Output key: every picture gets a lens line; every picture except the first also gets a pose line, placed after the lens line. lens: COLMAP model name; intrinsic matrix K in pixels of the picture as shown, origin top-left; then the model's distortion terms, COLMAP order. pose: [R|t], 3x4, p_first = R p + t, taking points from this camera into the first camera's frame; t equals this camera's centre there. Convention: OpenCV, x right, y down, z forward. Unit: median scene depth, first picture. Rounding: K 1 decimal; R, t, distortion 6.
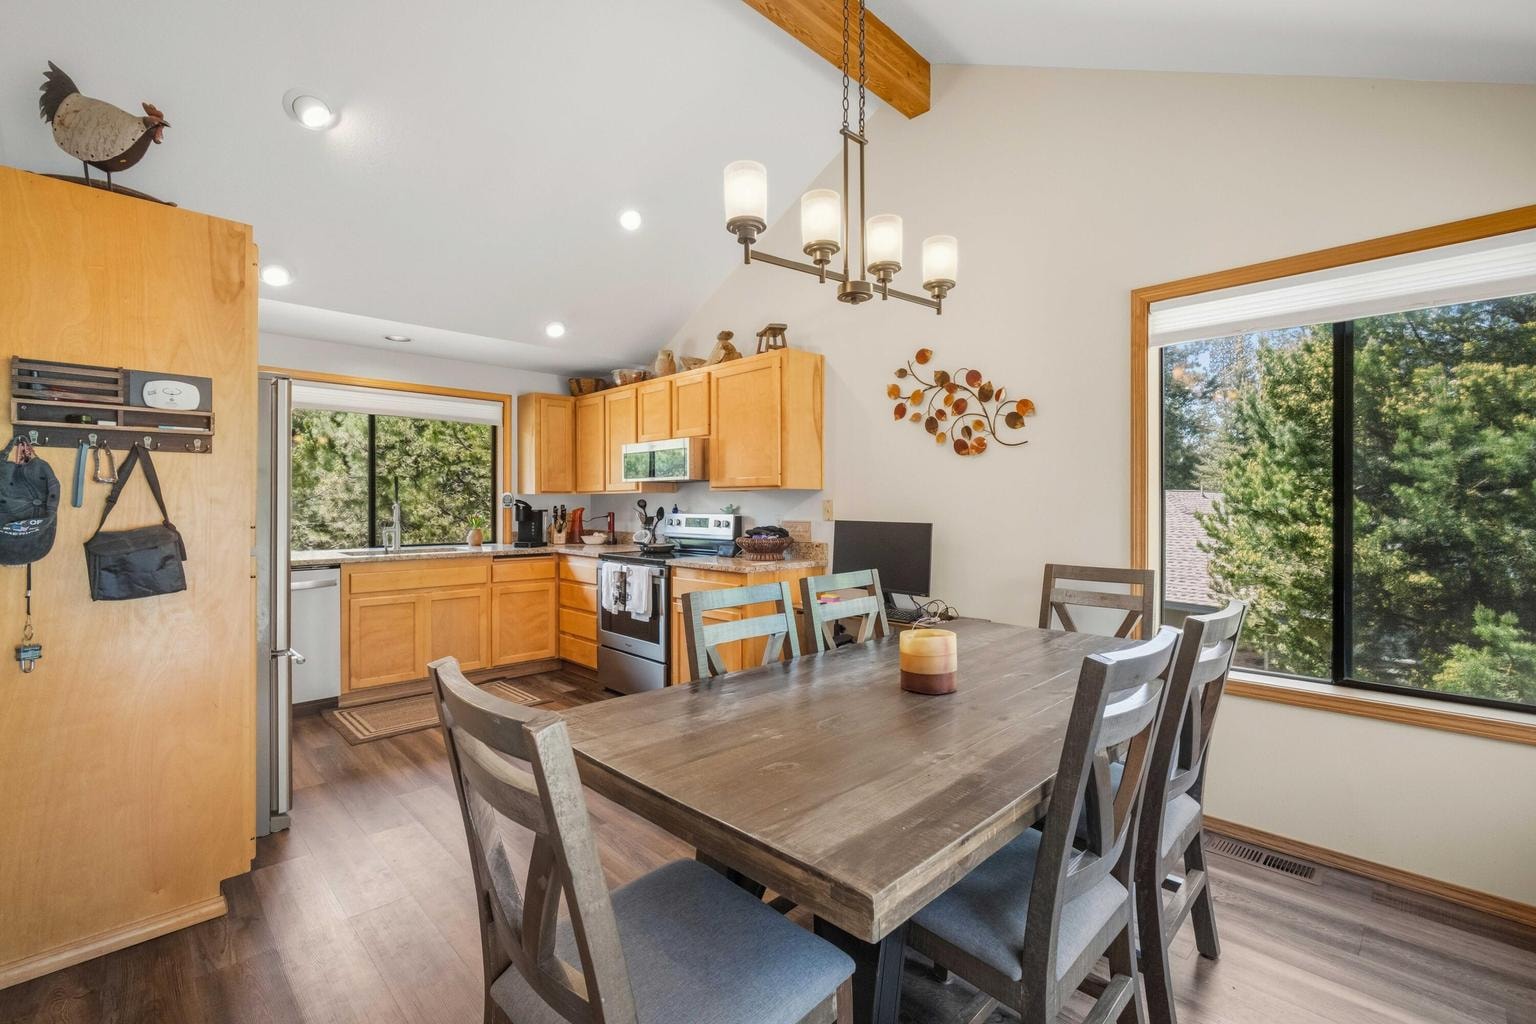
lens RADIAL K [[674.1, 0, 771.8], [0, 674.1, 508.9], [0, 0, 1]] dist [-0.014678, 0.011908]
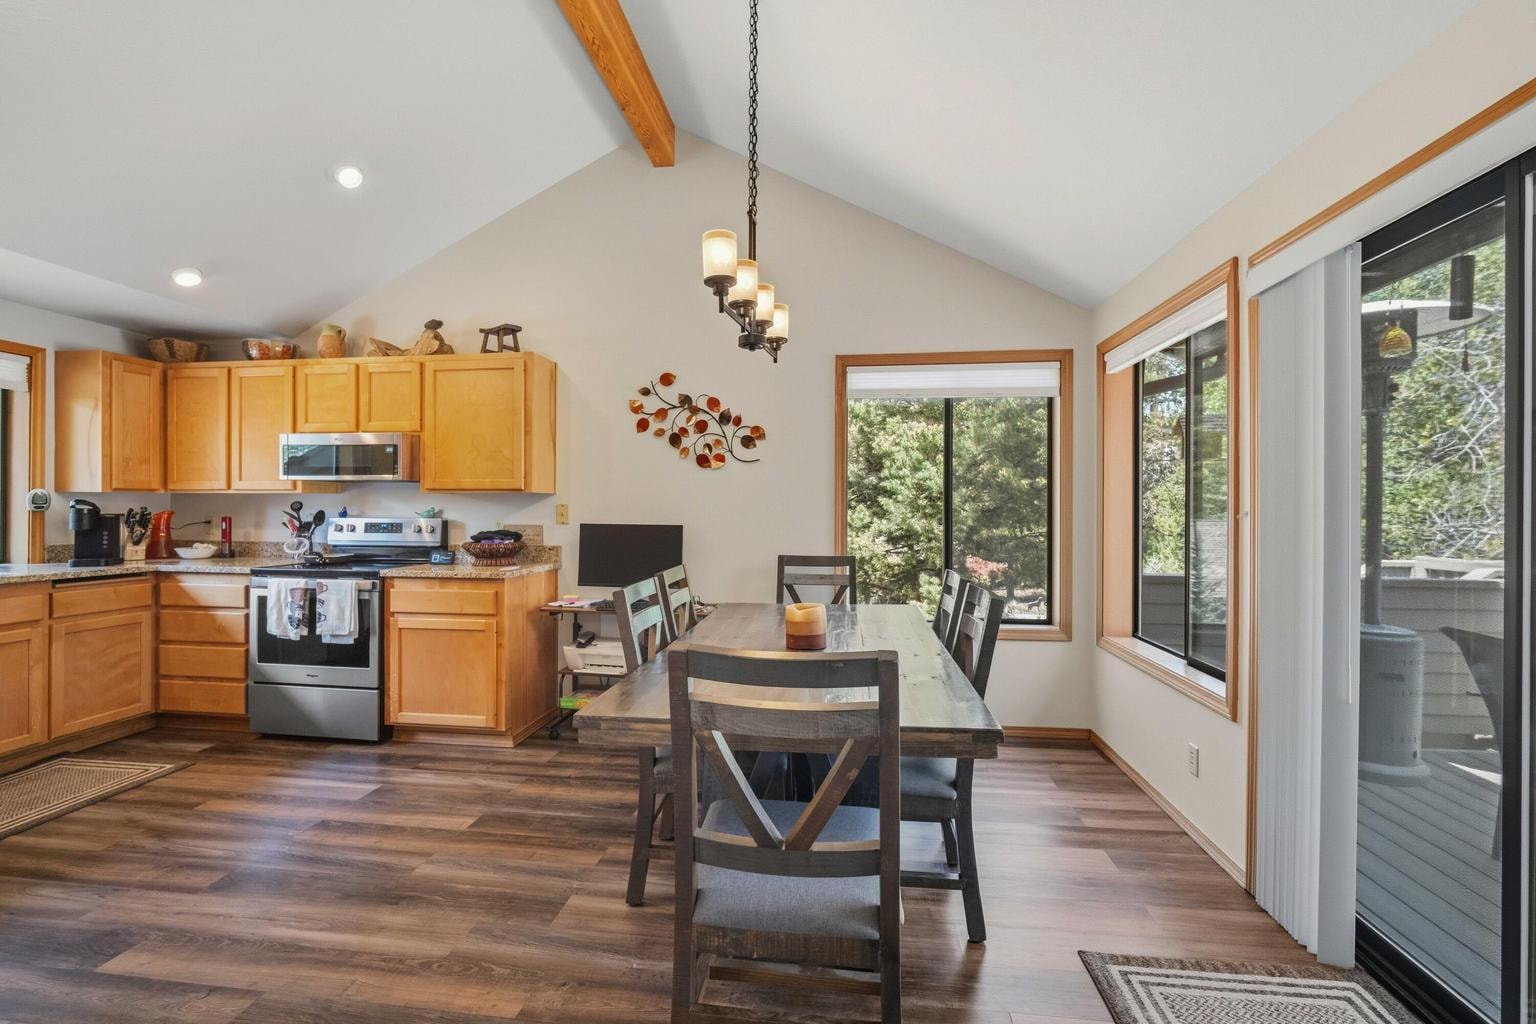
lens RADIAL K [[673.4, 0, 765.2], [0, 673.4, 510.5], [0, 0, 1]] dist [-0.004966, 0.000219]
pose [[0.785333, 0.002656, 0.619068, -0.283174], [-0.000474, 0.999993, -0.003690, 0.000323], [-0.619073, 0.002604, 0.785329, -0.001964]]
